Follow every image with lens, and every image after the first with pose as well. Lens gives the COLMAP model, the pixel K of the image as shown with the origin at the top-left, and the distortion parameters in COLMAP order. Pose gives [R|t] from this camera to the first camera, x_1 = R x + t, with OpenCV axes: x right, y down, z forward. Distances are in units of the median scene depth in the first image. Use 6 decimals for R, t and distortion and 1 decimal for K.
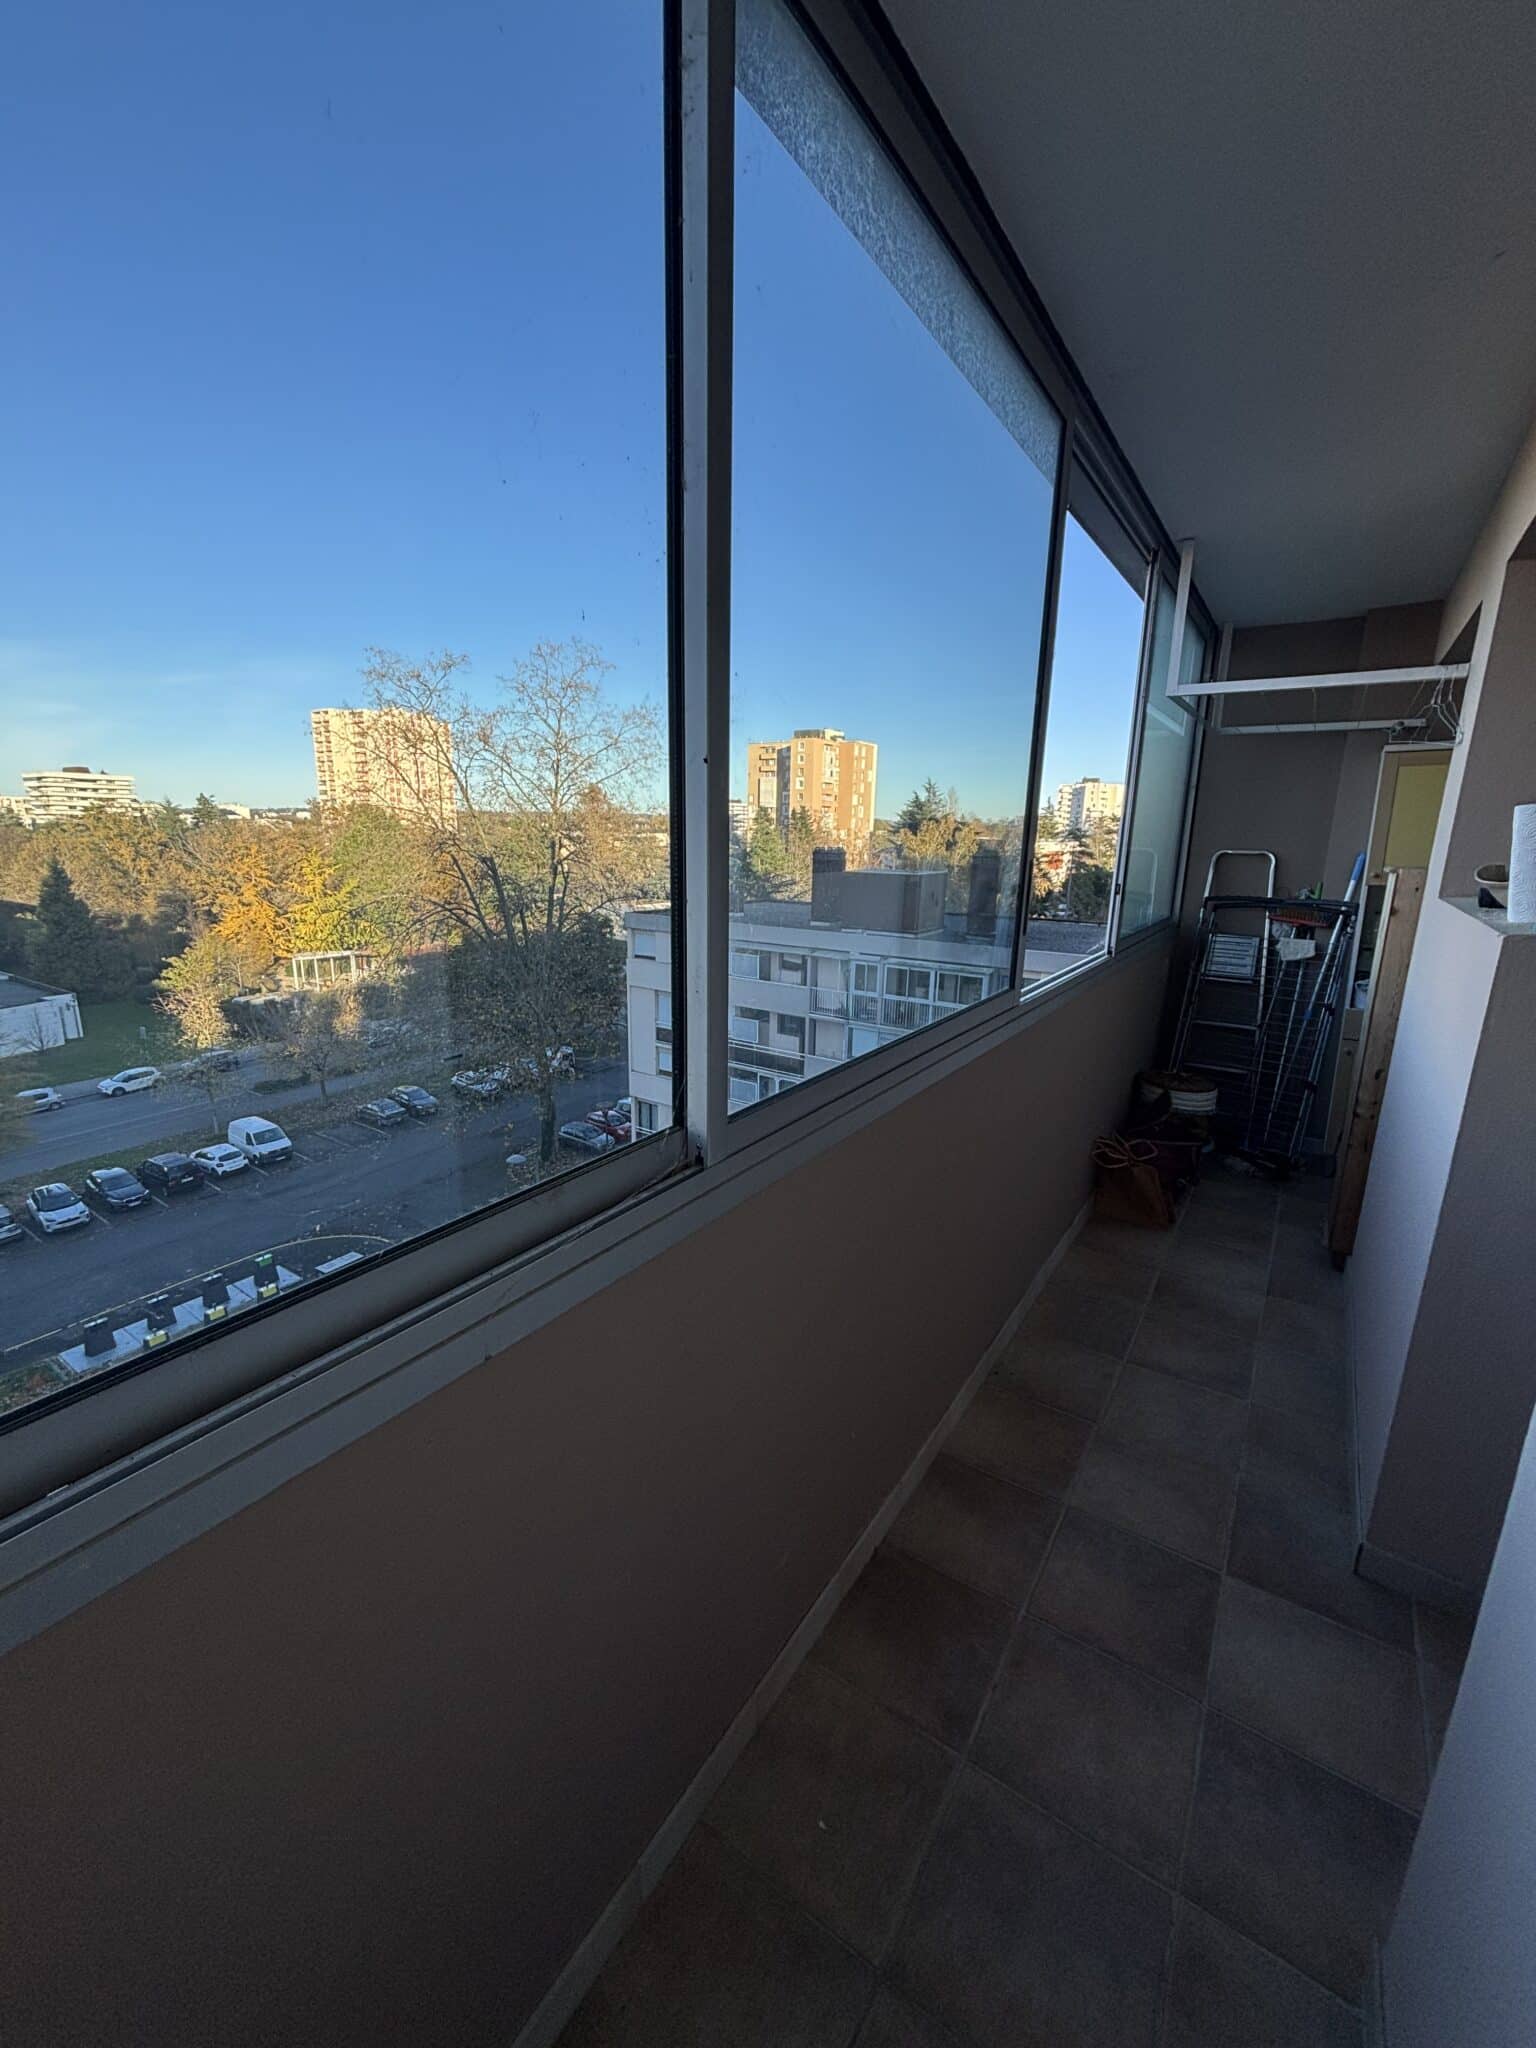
lens RADIAL K [[819.2, 0, 775.2], [0, 819.2, 1032.4], [0, 0, 1]] dist [-0.001007, -0.000370]
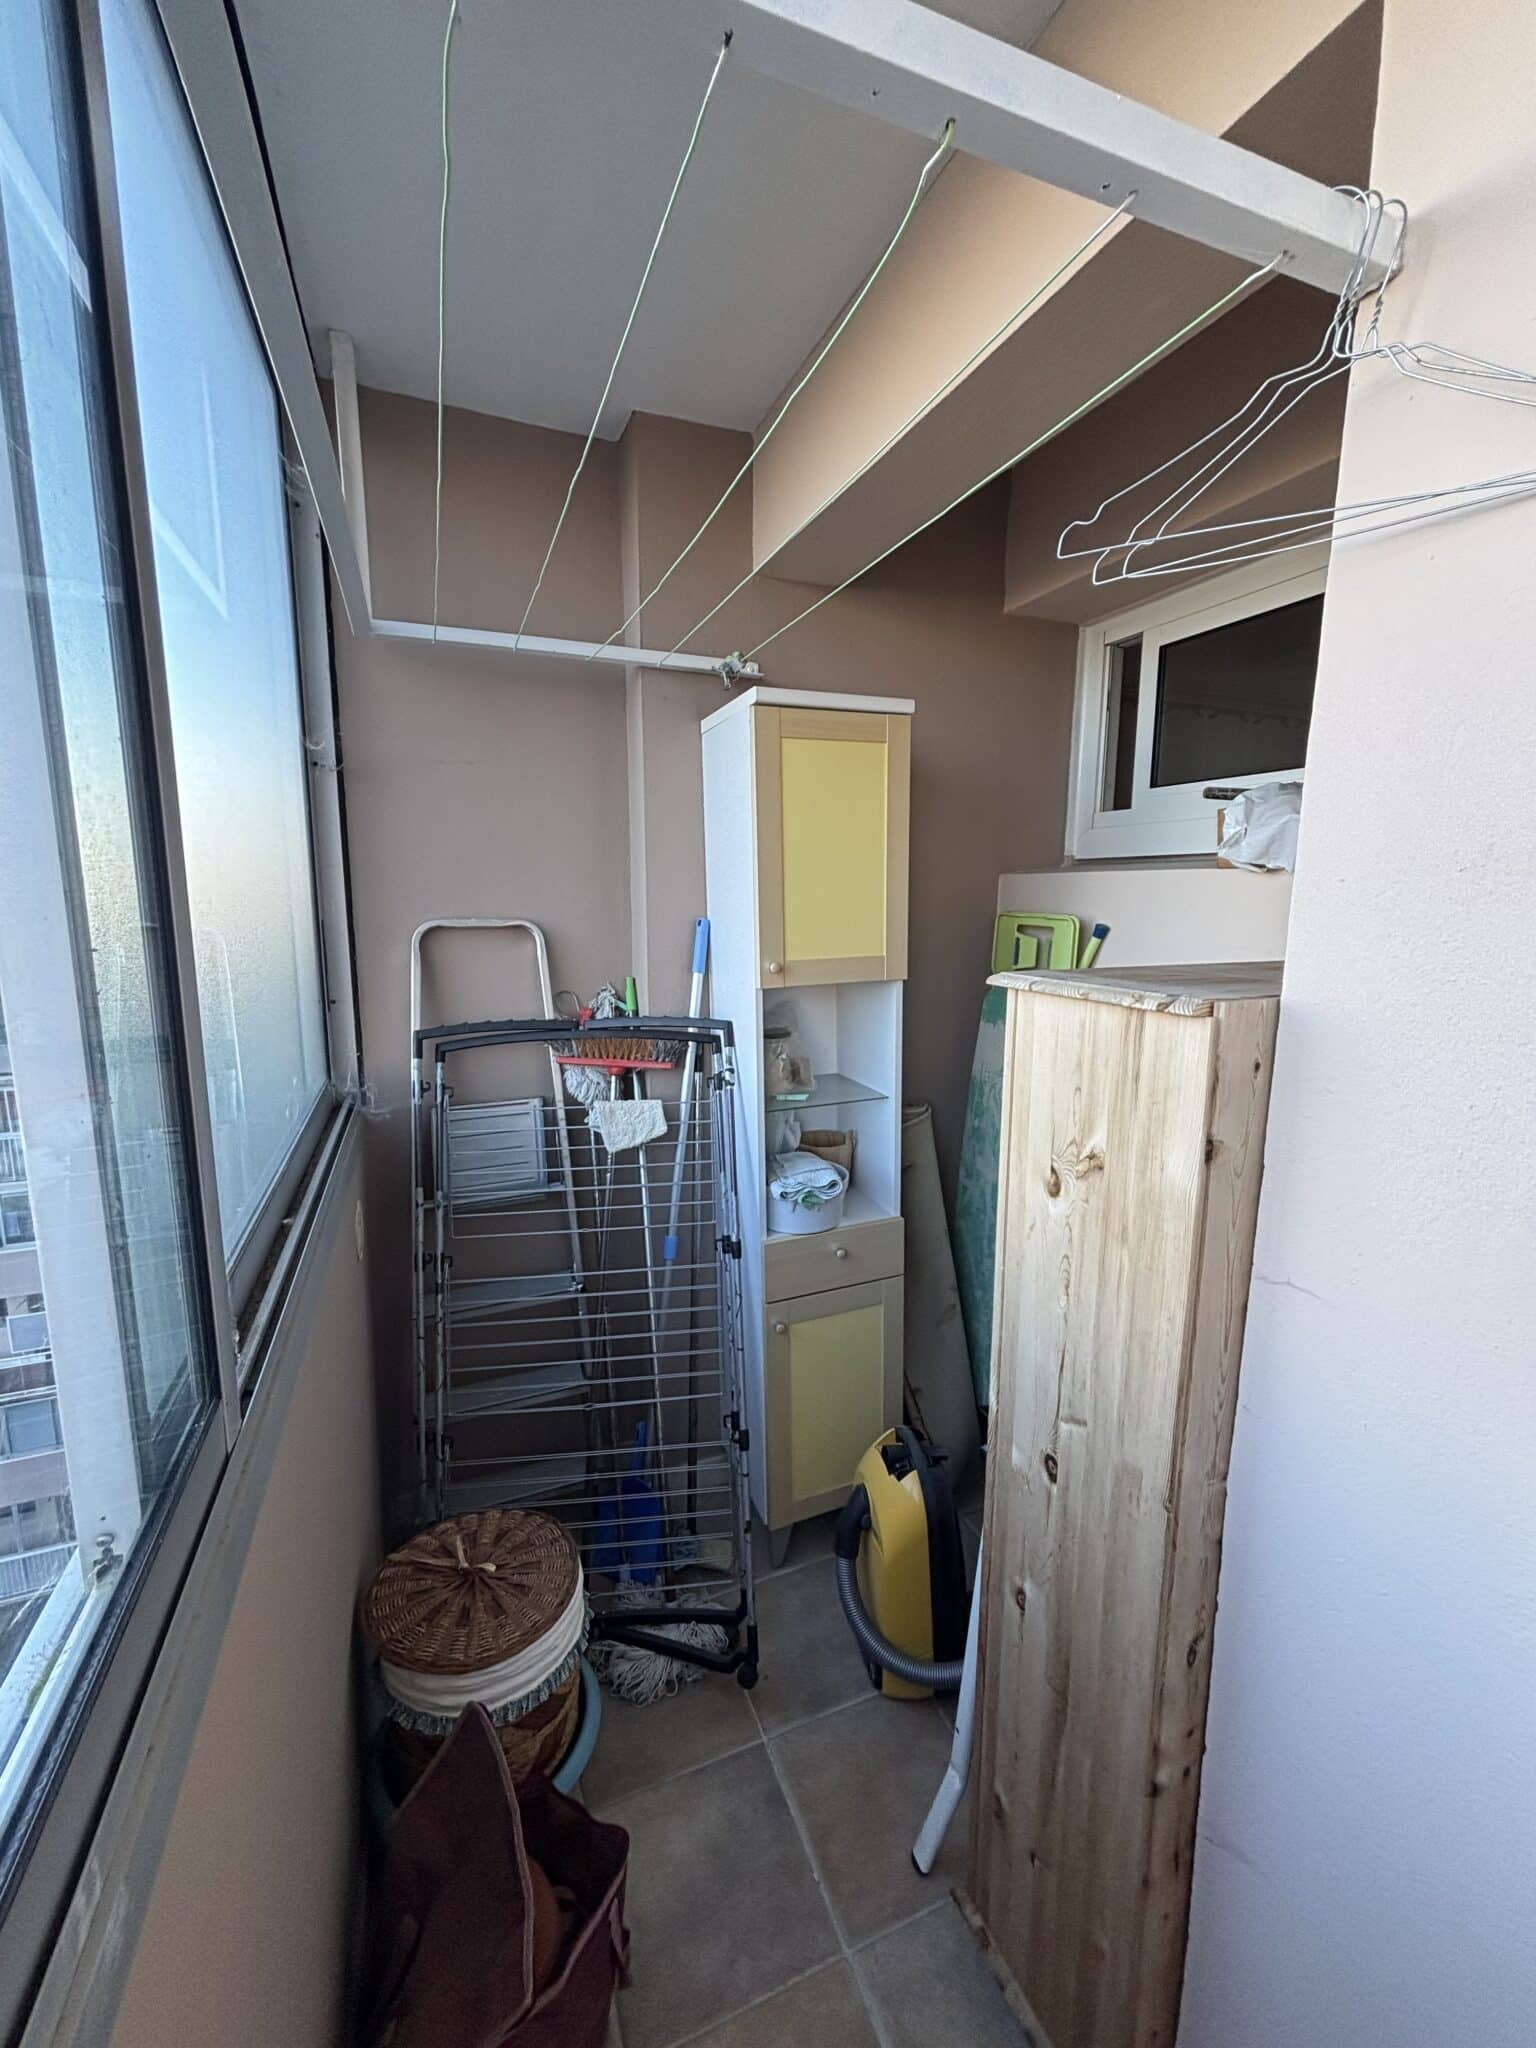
lens RADIAL K [[819.2, 0, 775.9], [0, 819.2, 1018.0], [0, 0, 1]] dist [-0.001007, -0.000370]
pose [[0.563257, -0.141293, 0.814112, 0.305509], [0.203032, 0.978731, 0.029392, -0.156106], [-0.800949, 0.148735, 0.579964, 0.642907]]
